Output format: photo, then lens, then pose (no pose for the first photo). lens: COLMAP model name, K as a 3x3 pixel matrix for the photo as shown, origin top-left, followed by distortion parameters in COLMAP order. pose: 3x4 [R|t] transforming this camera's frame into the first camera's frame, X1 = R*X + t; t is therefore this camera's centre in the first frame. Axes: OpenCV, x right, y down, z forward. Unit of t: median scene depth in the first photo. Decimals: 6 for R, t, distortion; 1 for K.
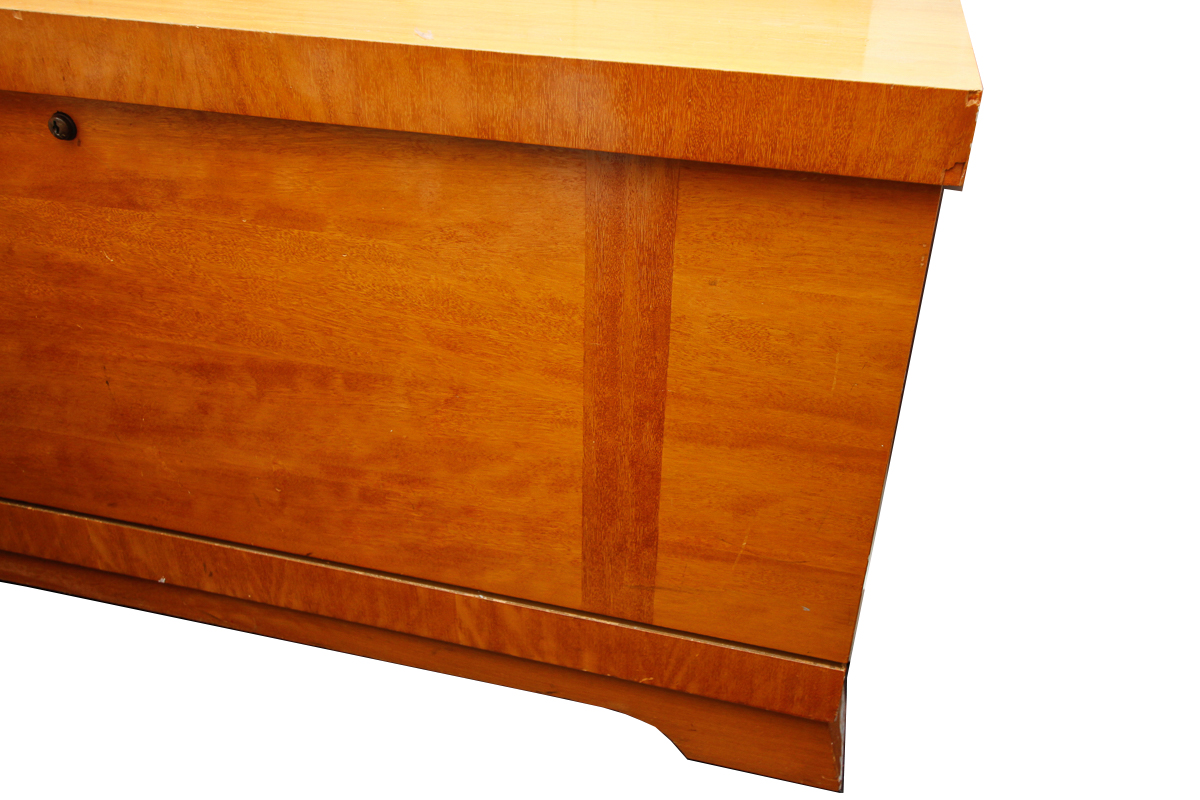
lens RADIAL K [[1054.3, 0, 596.4], [0, 1054.3, 405.1], [0, 0, 1]] dist [-0.002700, 0.047168]
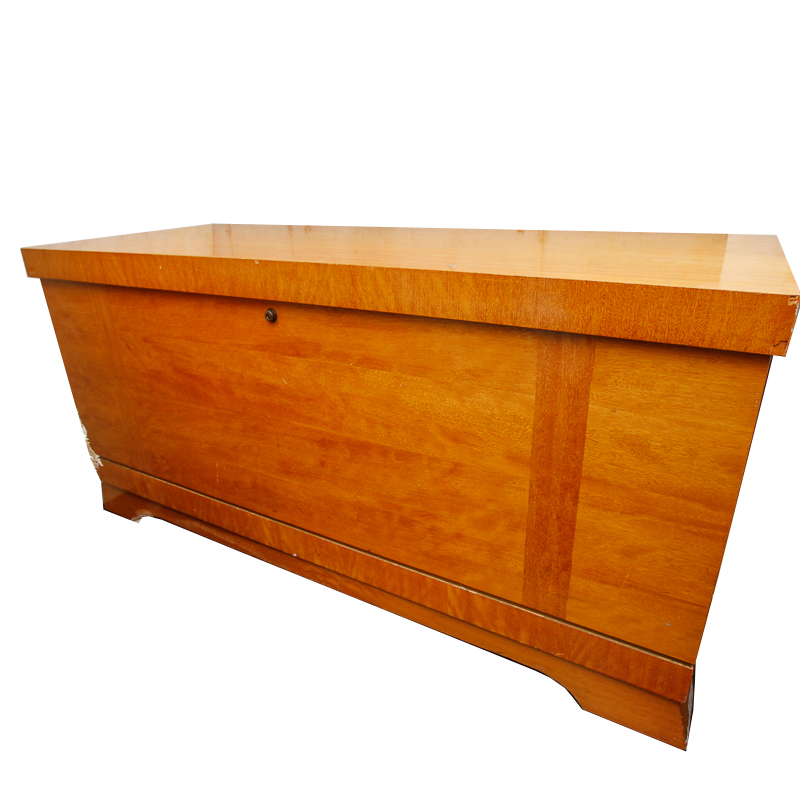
lens RADIAL K [[557.6, 0, 400.0], [0, 557.6, 400.0], [0, 0, 1]] dist [-0.034045, 0.006759]
pose [[0.964840, 0.054514, -0.257124, 0.009386], [-0.091404, 0.986788, -0.133773, 0.012510], [0.246434, 0.152571, 0.957075, 0.079400]]
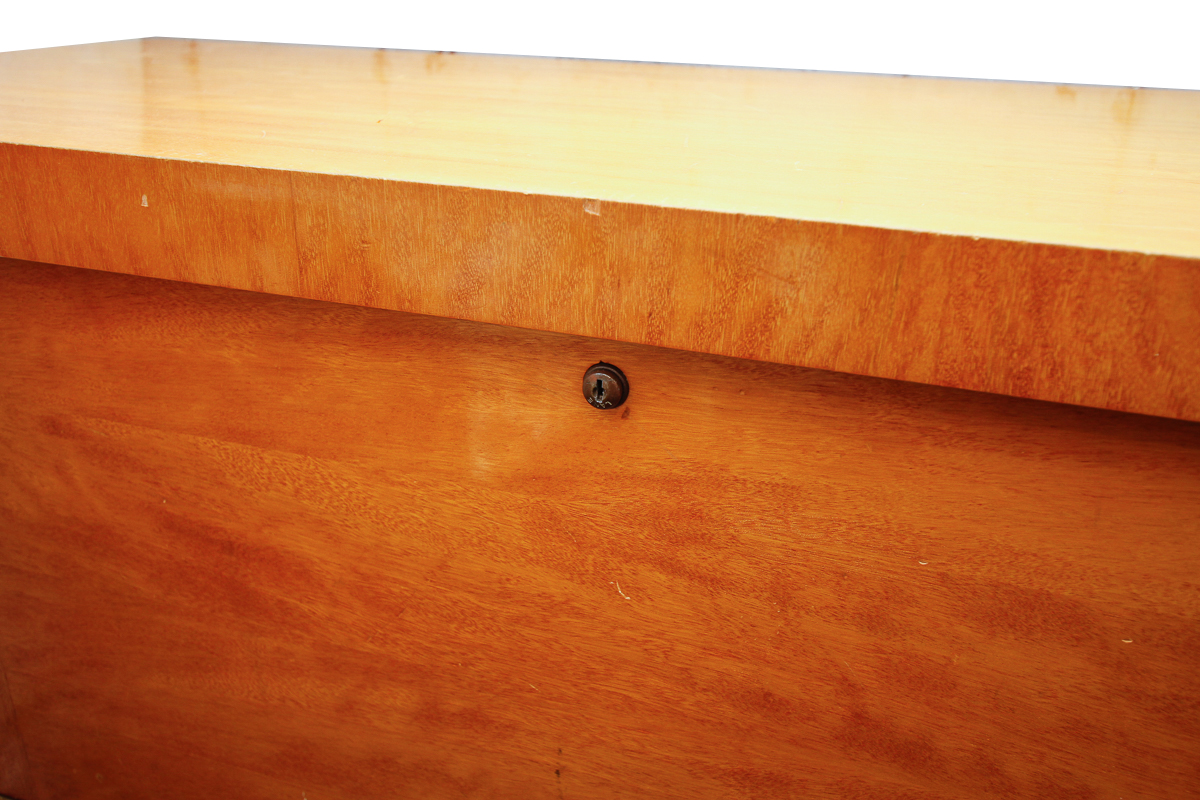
lens RADIAL K [[1054.3, 0, 596.4], [0, 1054.3, 405.1], [0, 0, 1]] dist [-0.002700, 0.047168]
pose [[0.997442, 0.030298, -0.064745, -0.470395], [-0.037736, 0.992423, -0.116931, -0.185785], [0.060712, 0.119075, 0.991027, 0.431084]]
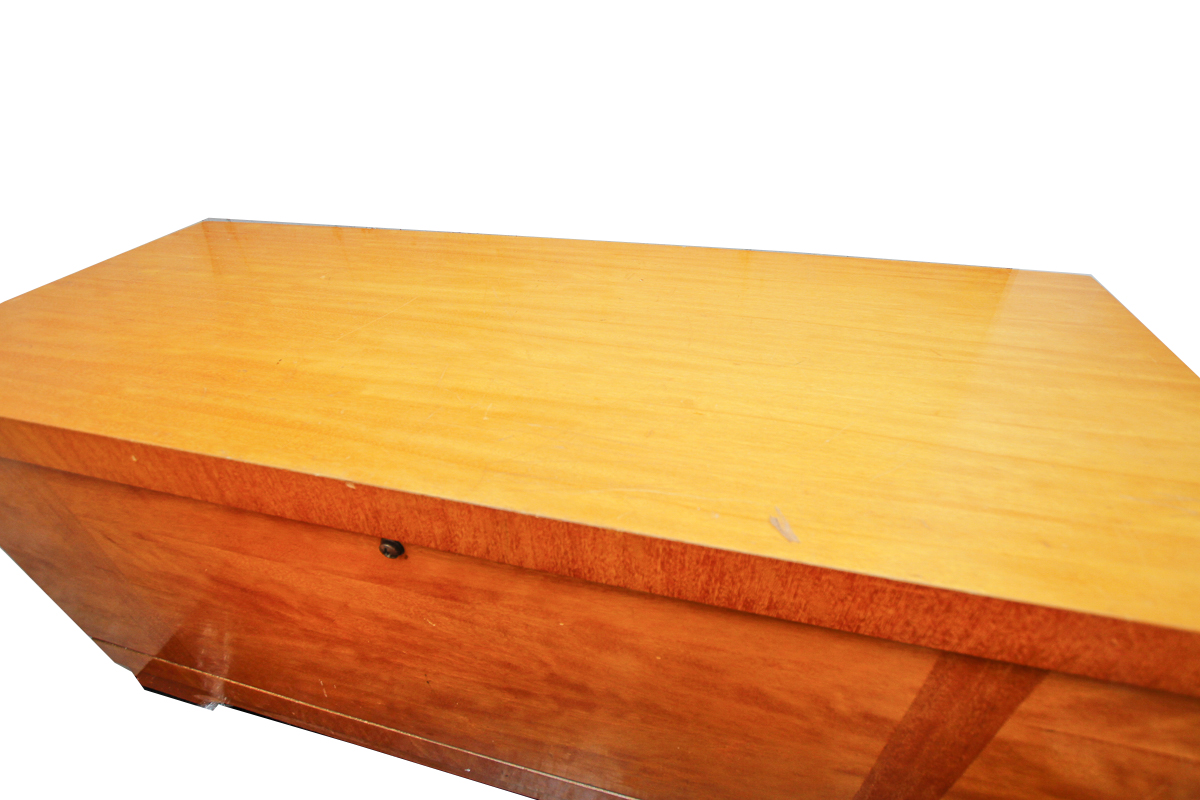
lens RADIAL K [[566.8, 0, 600.8], [0, 566.8, 407.6], [0, 0, 1]] dist [-0.027413, 0.000205]
pose [[0.998849, -0.043797, -0.019551, -0.271531], [0.045338, 0.995181, 0.086944, -0.445617], [0.015649, -0.087731, 0.996021, 0.439257]]
